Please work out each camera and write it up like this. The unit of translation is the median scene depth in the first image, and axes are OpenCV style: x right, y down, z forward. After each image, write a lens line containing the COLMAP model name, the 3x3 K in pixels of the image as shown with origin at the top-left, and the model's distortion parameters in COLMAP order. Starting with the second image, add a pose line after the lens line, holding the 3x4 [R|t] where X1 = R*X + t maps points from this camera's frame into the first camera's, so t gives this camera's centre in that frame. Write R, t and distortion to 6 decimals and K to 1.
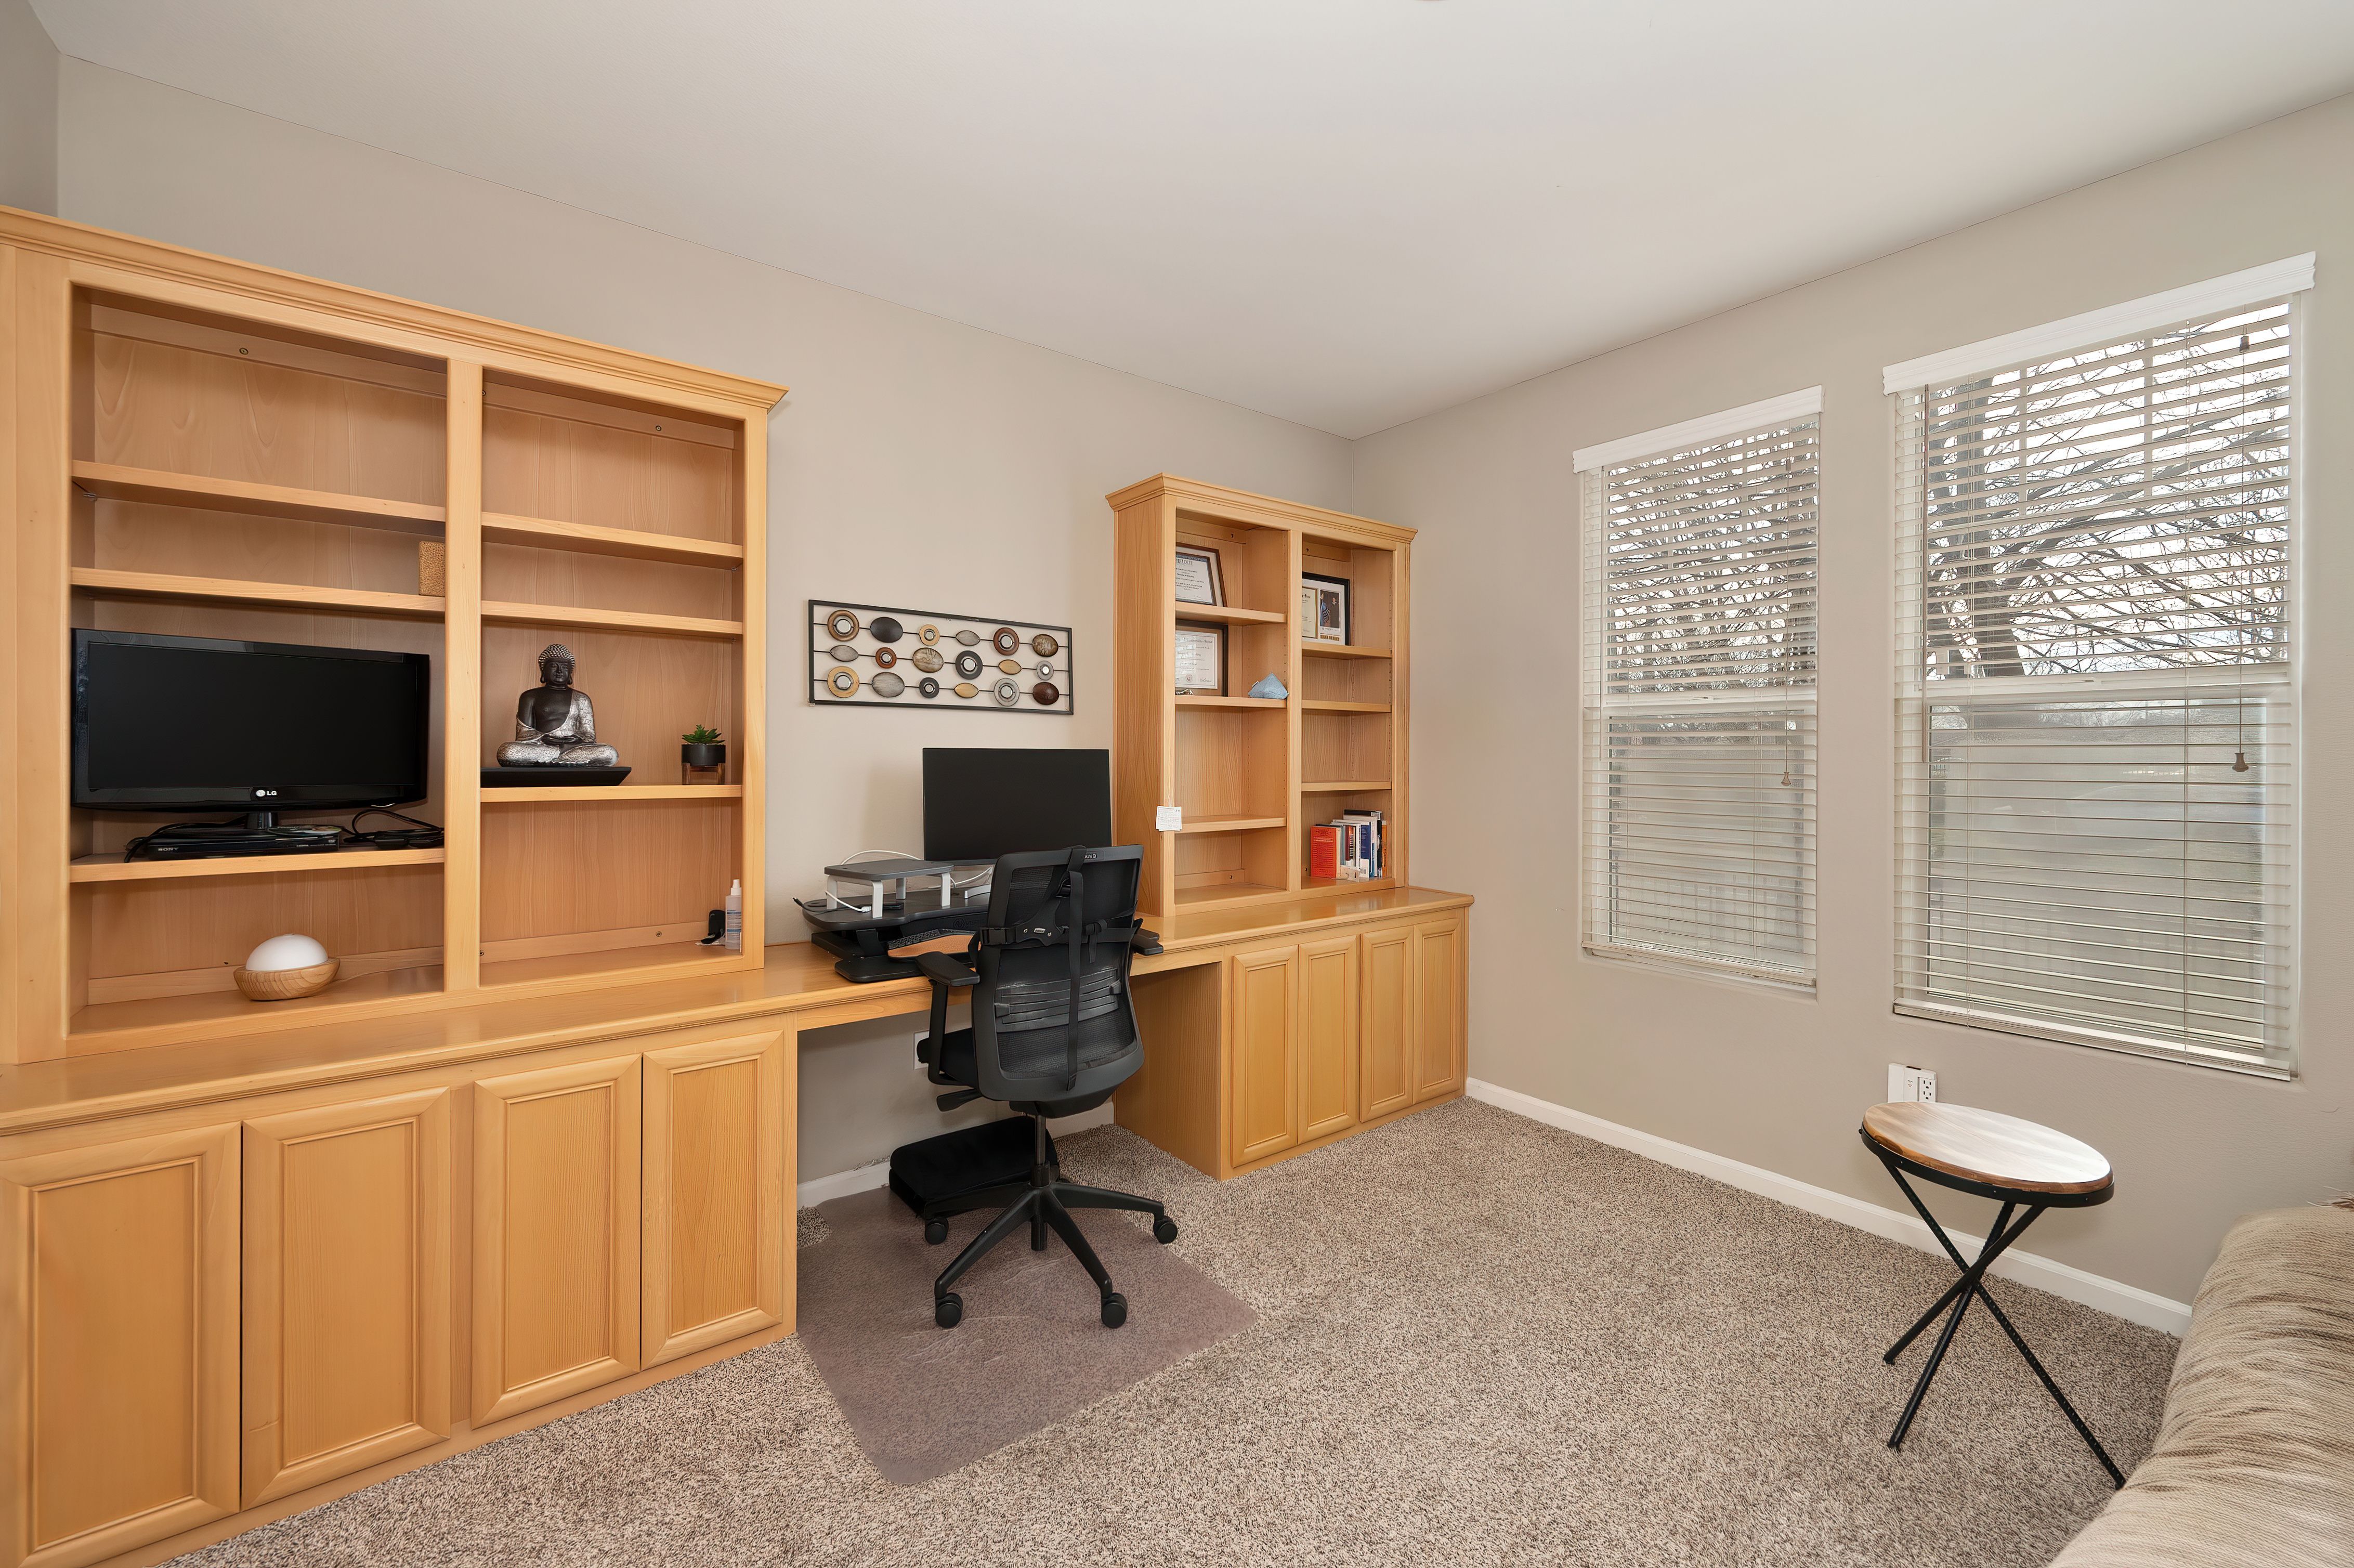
lens RADIAL K [[943.5, 0, 1178.7], [0, 943.5, 754.8], [0, 0, 1]] dist [0.000582, 0.000163]
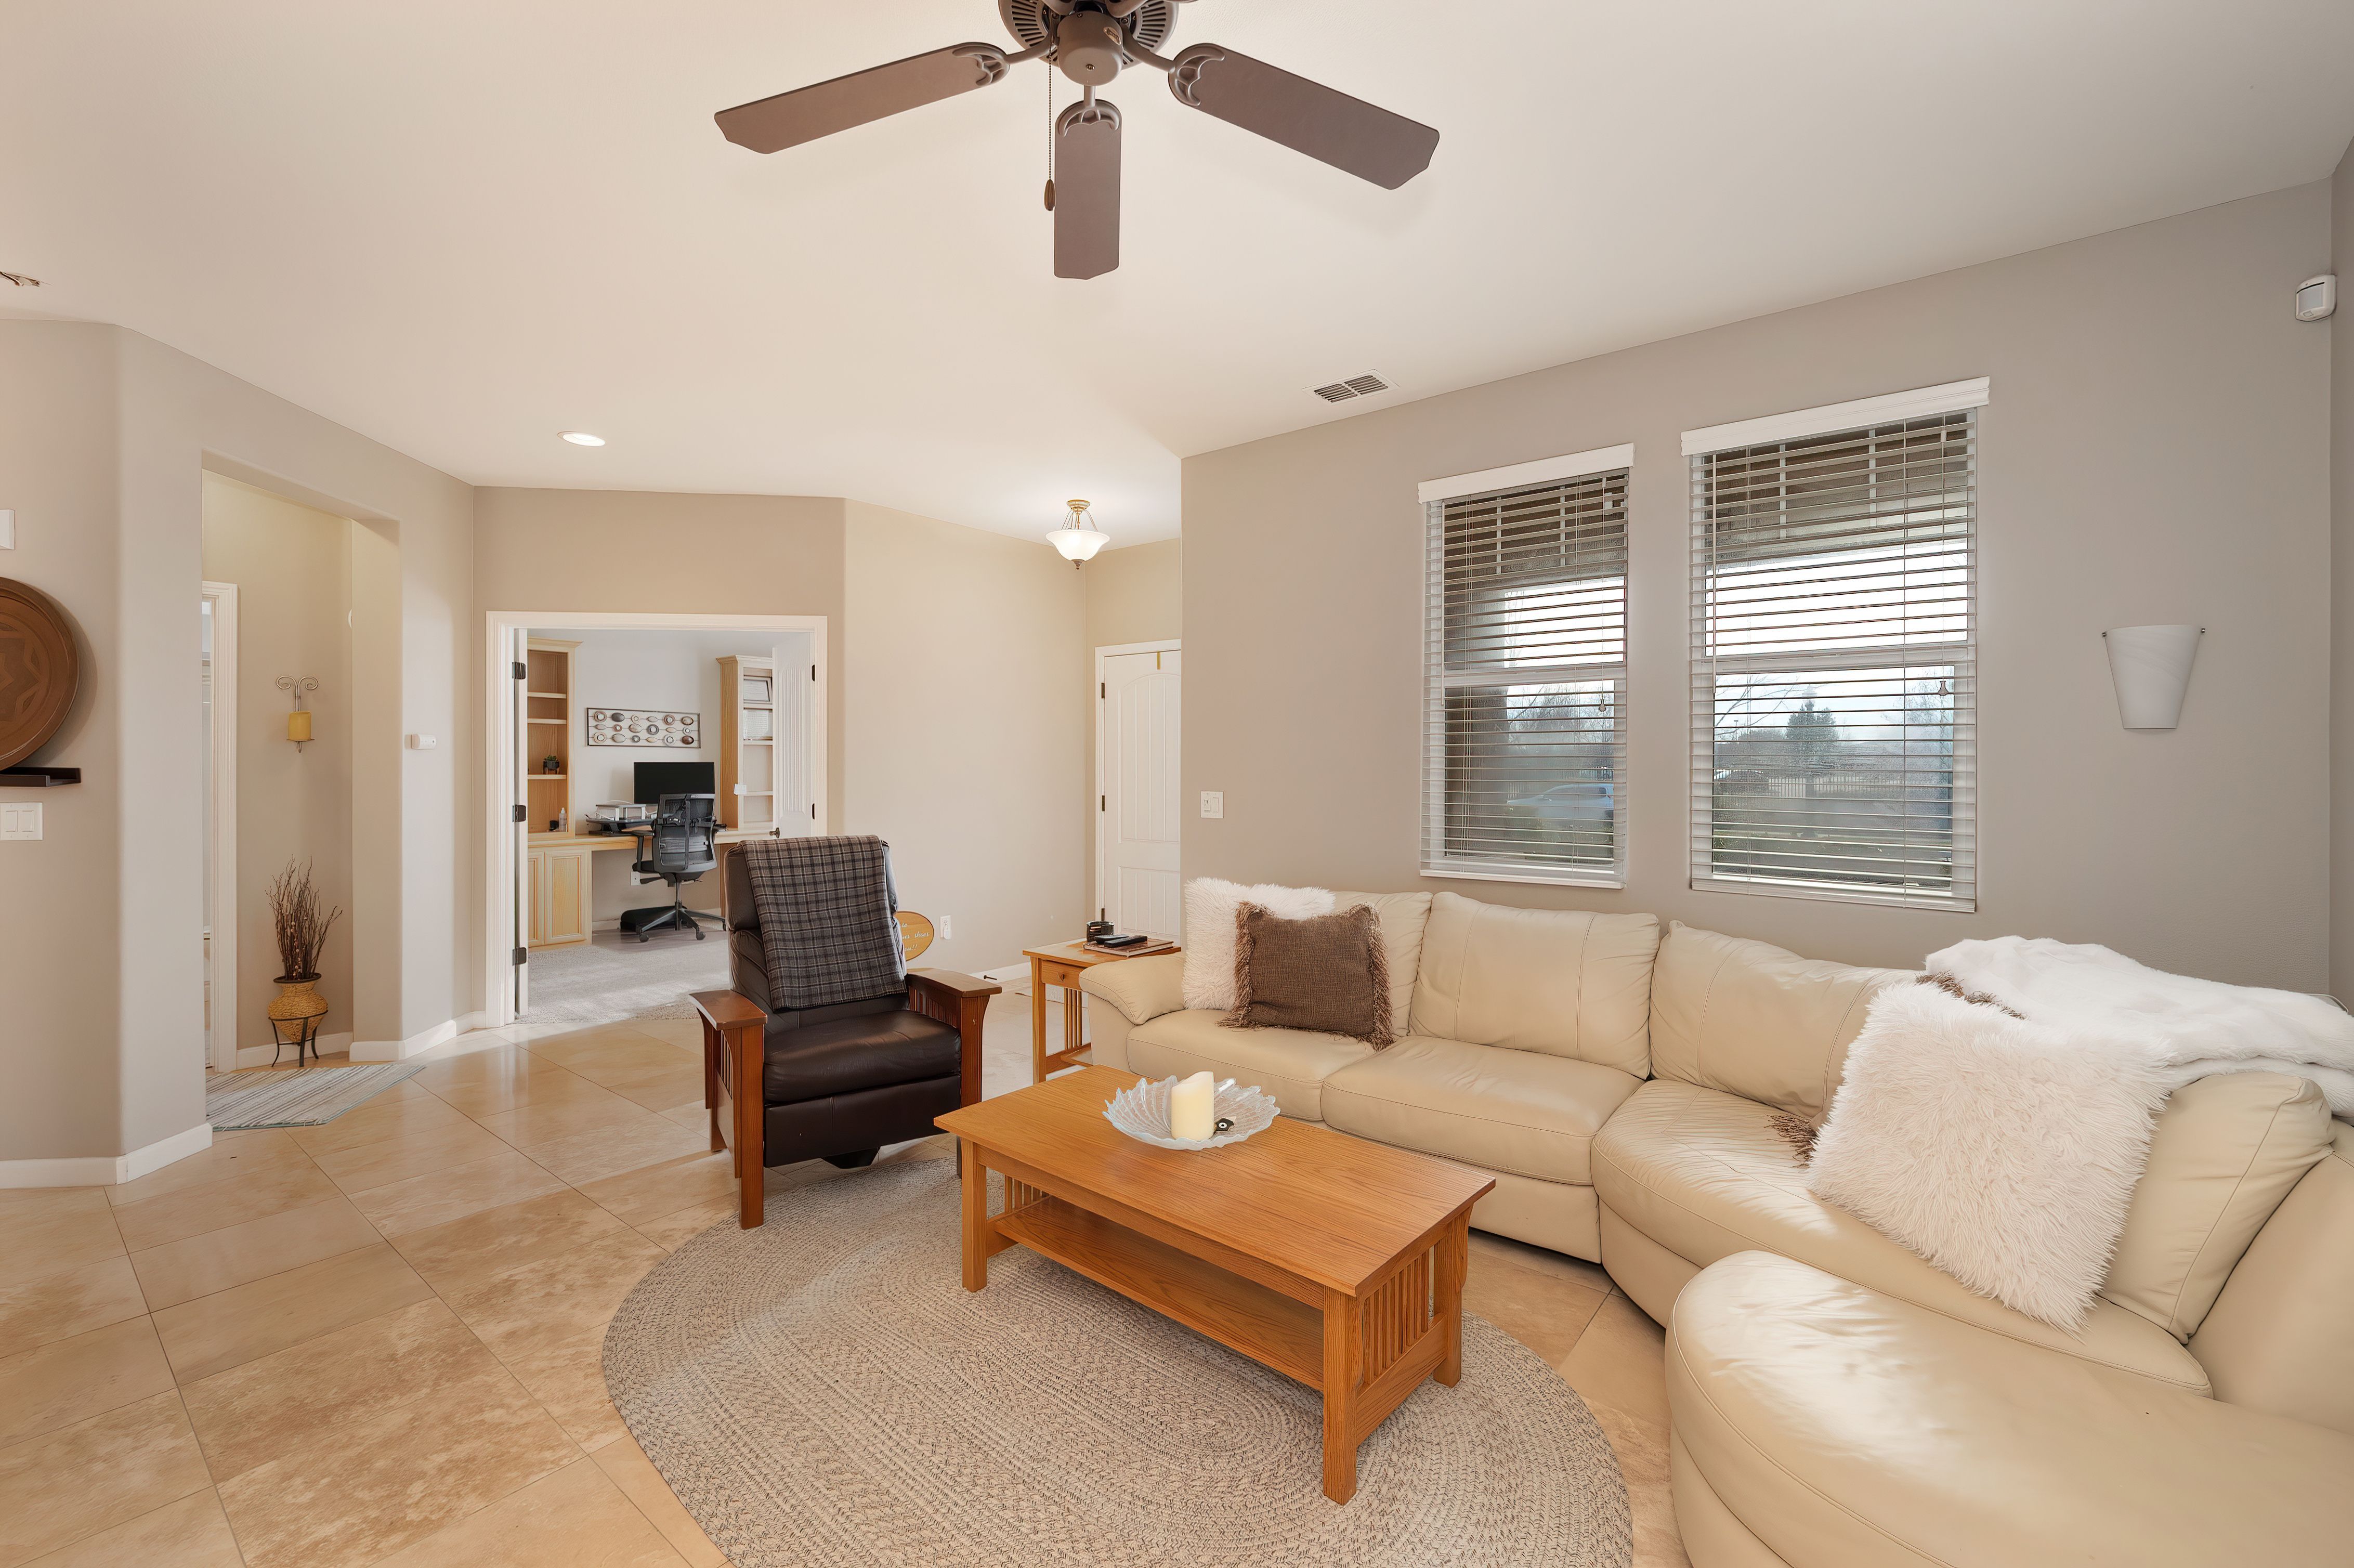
lens RADIAL K [[967.6, 0, 1177.0], [0, 967.6, 784.0], [0, 0, 1]] dist [-0.000296, -0.000176]
pose [[0.968945, -0.007720, 0.247155, 0.533716], [0.003276, 0.999826, 0.018386, 0.009678], [-0.247253, -0.017005, 0.968802, -1.997393]]
